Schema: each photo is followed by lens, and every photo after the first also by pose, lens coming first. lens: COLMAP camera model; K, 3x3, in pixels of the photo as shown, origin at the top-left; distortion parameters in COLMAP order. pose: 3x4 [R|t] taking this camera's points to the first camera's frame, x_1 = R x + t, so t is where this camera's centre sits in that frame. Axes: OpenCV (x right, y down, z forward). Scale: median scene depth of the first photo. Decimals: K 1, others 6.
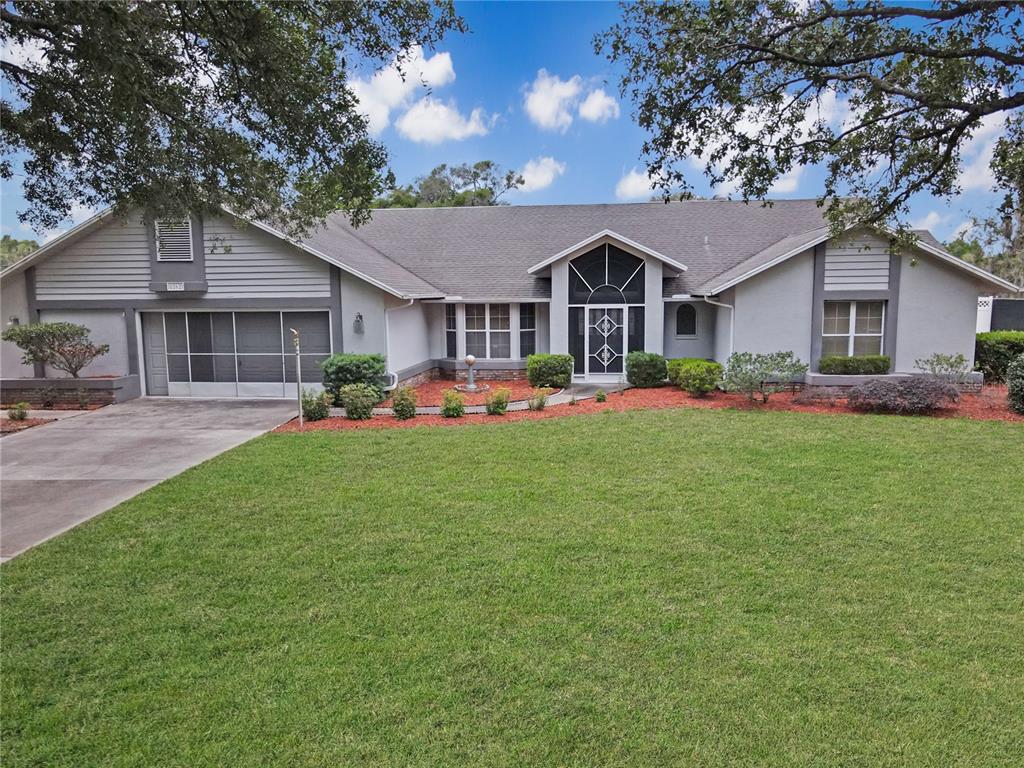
lens RADIAL K [[751.0, 0, 507.5], [0, 751.0, 383.3], [0, 0, 1]] dist [0.016567, -0.000891]
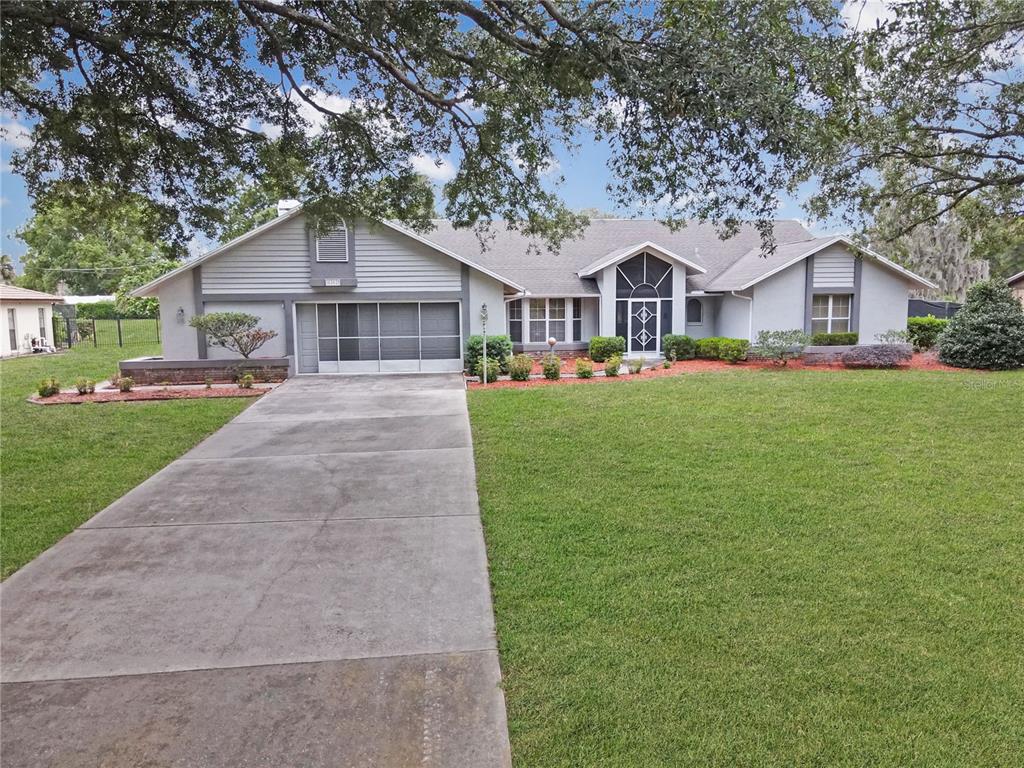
lens RADIAL K [[751.0, 0, 512.3], [0, 751.0, 383.8], [0, 0, 1]] dist [0.016567, -0.000891]
pose [[0.977125, -0.022597, 0.211461, -0.403959], [0.024320, 0.999689, -0.005550, 0.048809], [-0.211270, 0.010565, 0.977371, -0.246568]]
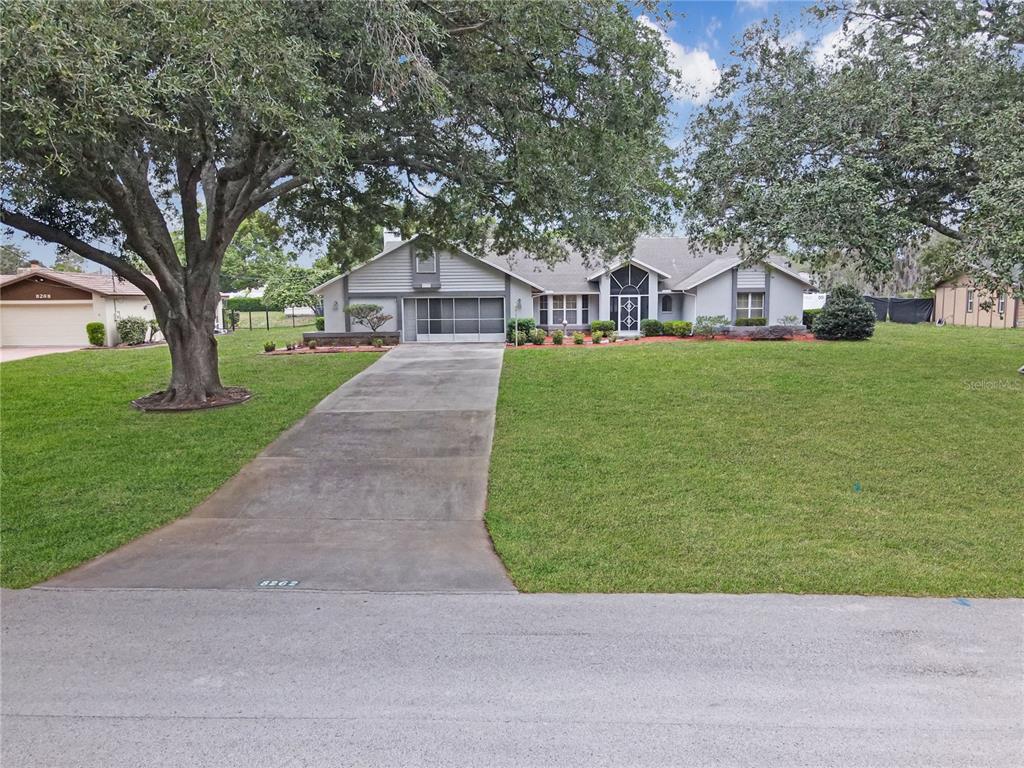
lens RADIAL K [[751.0, 0, 512.3], [0, 751.0, 381.1], [0, 0, 1]] dist [0.016567, -0.000891]
pose [[0.992183, -0.013318, 0.124078, -0.449495], [0.014059, 0.999888, -0.005097, 0.134297], [-0.123996, 0.006802, 0.992259, -0.970740]]
